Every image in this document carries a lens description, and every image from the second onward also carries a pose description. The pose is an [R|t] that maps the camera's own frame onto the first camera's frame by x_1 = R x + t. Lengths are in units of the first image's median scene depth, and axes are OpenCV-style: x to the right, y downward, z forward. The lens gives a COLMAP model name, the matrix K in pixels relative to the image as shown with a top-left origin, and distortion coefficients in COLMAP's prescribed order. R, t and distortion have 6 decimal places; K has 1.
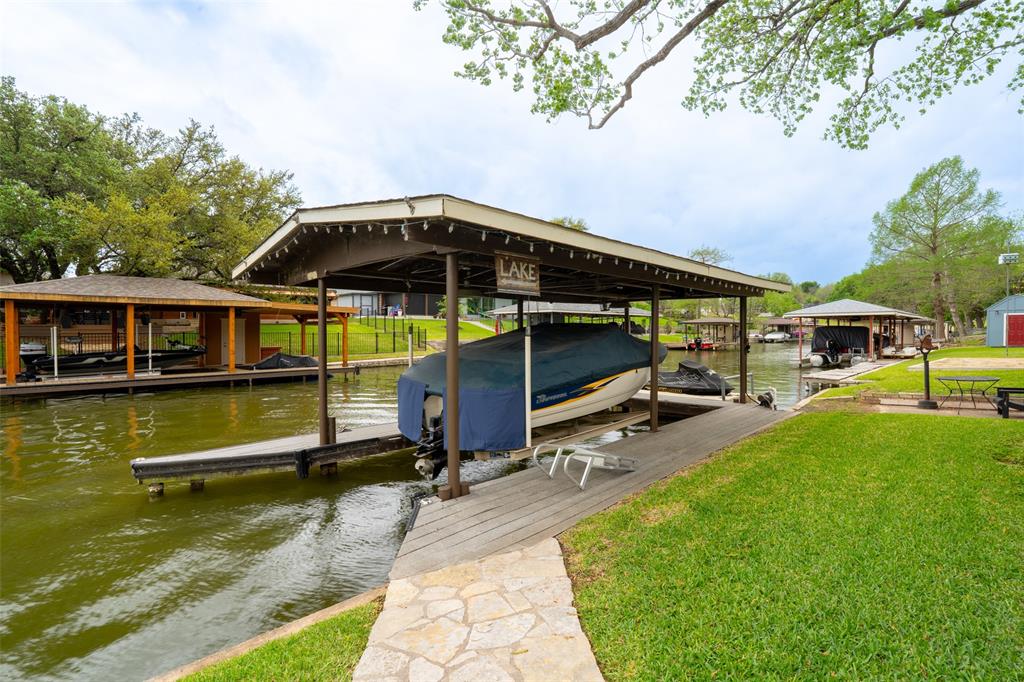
lens RADIAL K [[478.0, 0, 510.7], [0, 478.0, 334.8], [0, 0, 1]] dist [-0.062181, 0.020623]
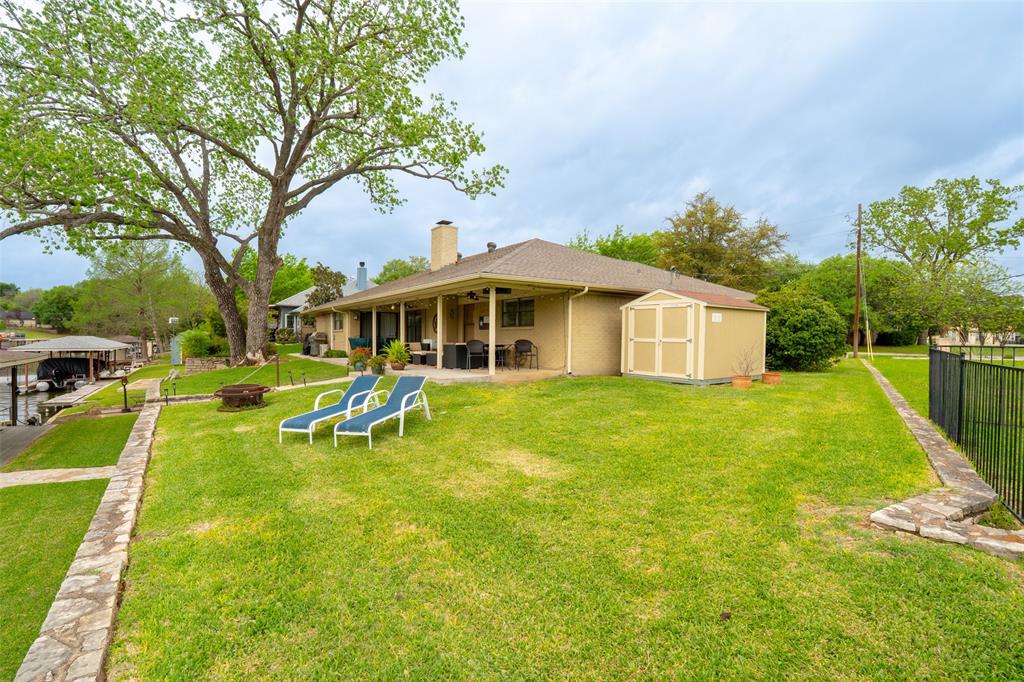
lens RADIAL K [[478.0, 0, 504.7], [0, 478.0, 343.4], [0, 0, 1]] dist [-0.062181, 0.020623]
pose [[0.169602, -0.010578, 0.985456, -0.327783], [0.008434, 0.999921, 0.009282, -0.060045], [-0.985477, 0.006738, 0.169678, -0.400811]]
